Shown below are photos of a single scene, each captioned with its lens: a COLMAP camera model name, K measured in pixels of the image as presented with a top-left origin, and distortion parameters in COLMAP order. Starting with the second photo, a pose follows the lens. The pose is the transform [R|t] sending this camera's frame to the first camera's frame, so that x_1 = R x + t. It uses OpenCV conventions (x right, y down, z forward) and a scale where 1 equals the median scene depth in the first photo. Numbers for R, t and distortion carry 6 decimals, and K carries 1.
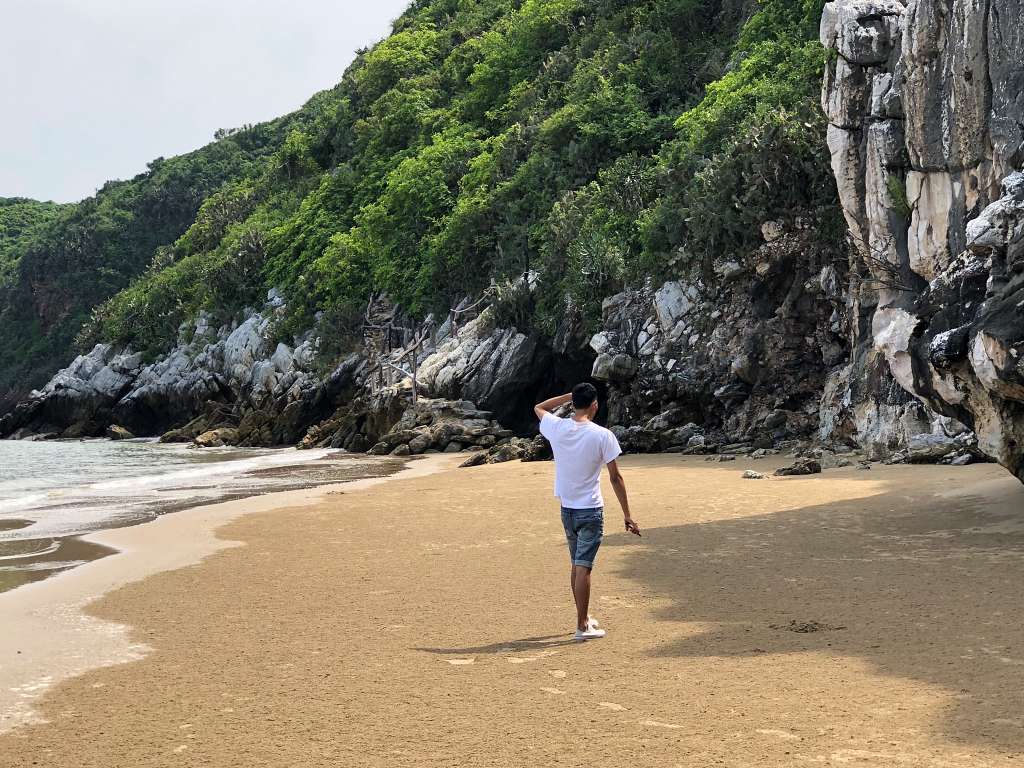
lens RADIAL K [[1854.4, 0, 512.0], [0, 1854.4, 384.0], [0, 0, 1]] dist [-0.093621, 1.024583]
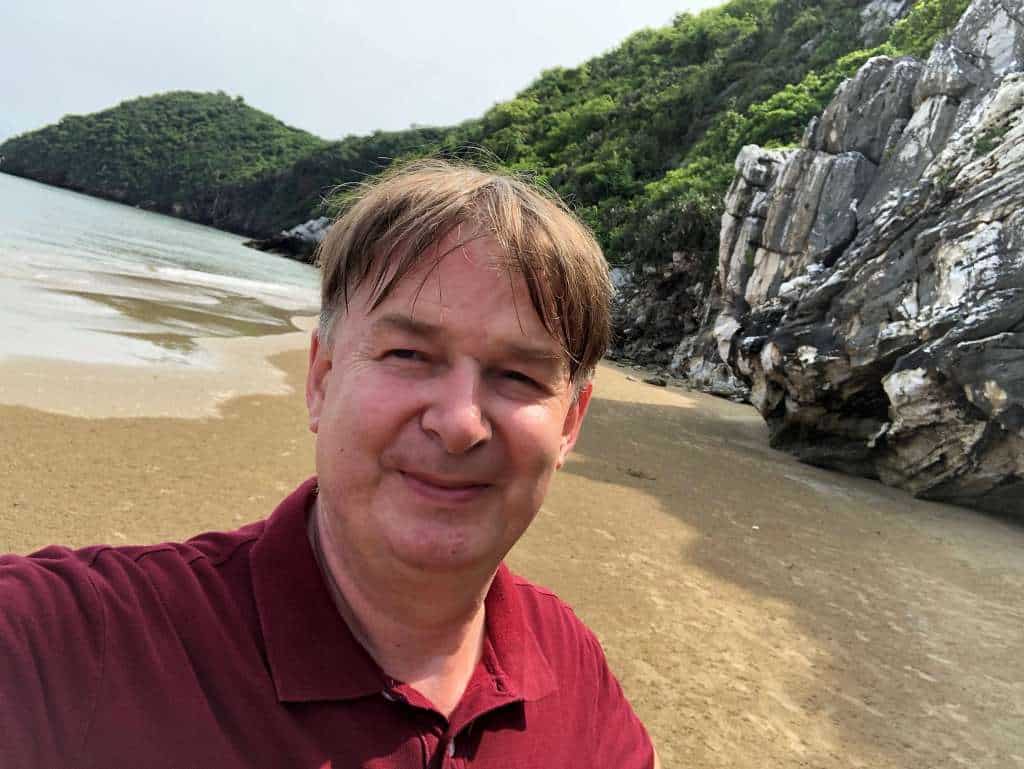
lens RADIAL K [[949.7, 0, 498.8], [0, 949.7, 388.0], [0, 0, 1]] dist [0.064571, -0.007121]
pose [[0.961525, 0.274716, 0.000254, 0.000417], [-0.273354, 0.956666, 0.100334, -0.001771], [0.027321, -0.096543, 0.994954, 0.009004]]
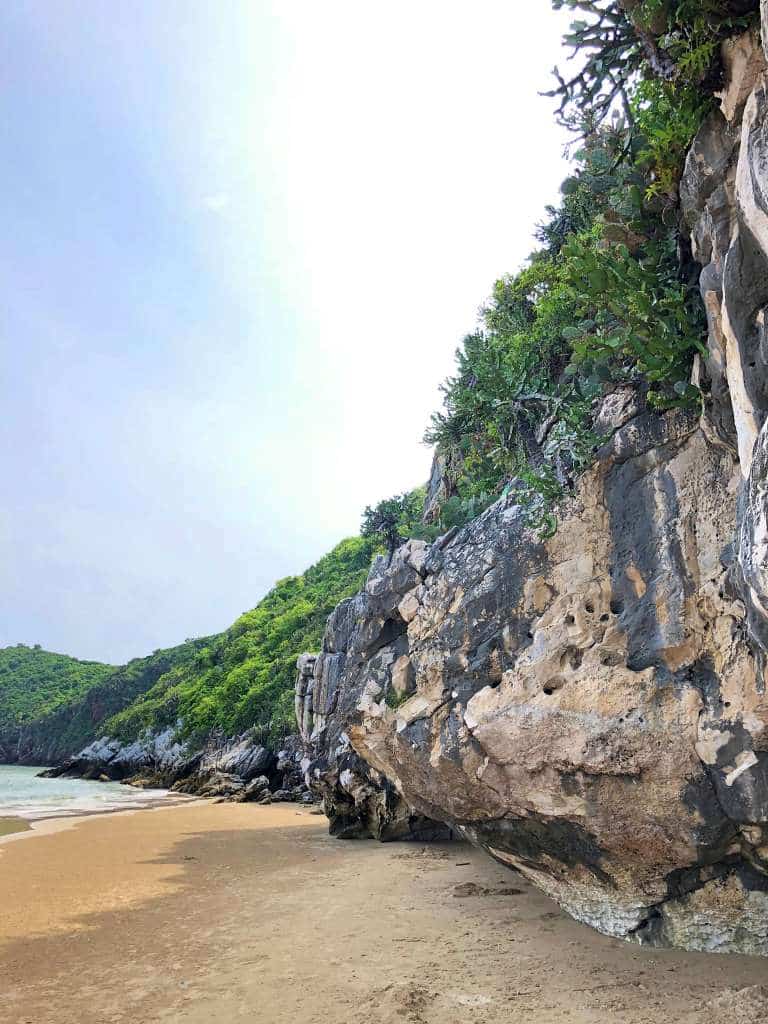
lens RADIAL K [[830.3, 0, 384.0], [0, 830.3, 512.0], [0, 0, 1]] dist [-0.001399, -0.002001]
pose [[0.995569, 0.077416, 0.053368, 0.084218], [-0.058544, 0.954486, -0.292453, -0.013036], [-0.073580, 0.288033, 0.954790, -0.160324]]
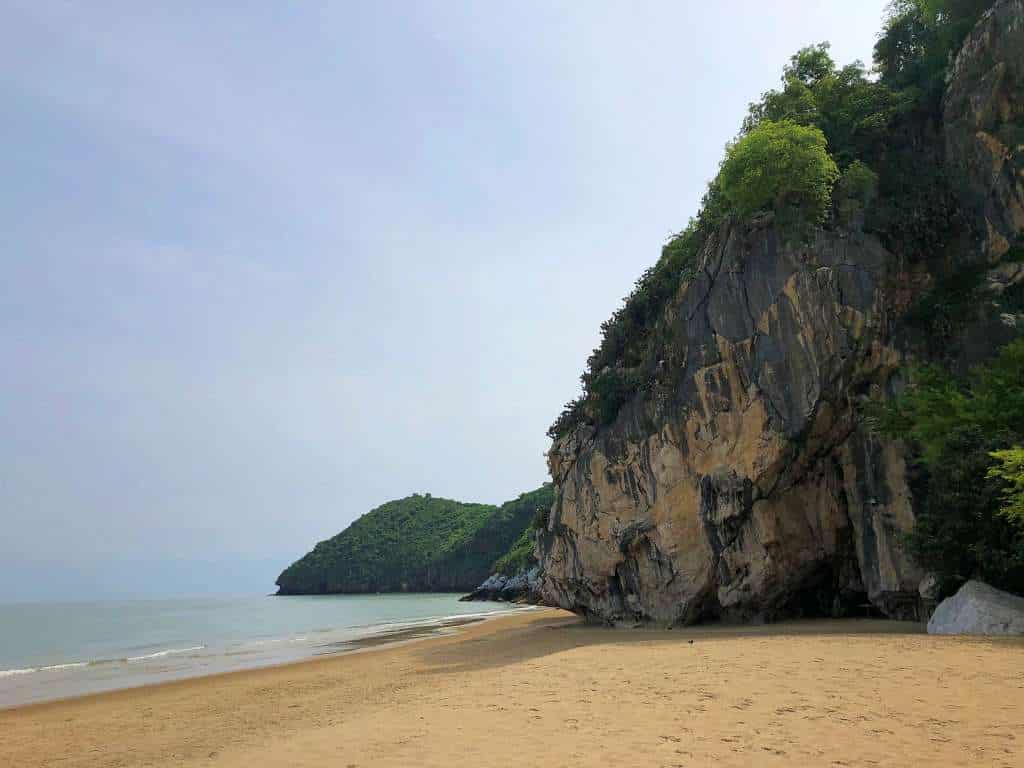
lens RADIAL K [[795.7, 0, 512.0], [0, 795.7, 384.0], [0, 0, 1]] dist [0.002454, 0.002694]
pose [[0.977121, -0.054817, -0.205498, 0.262372], [0.006362, 0.973315, -0.229384, -0.046671], [0.212588, 0.222828, 0.951396, -0.983690]]
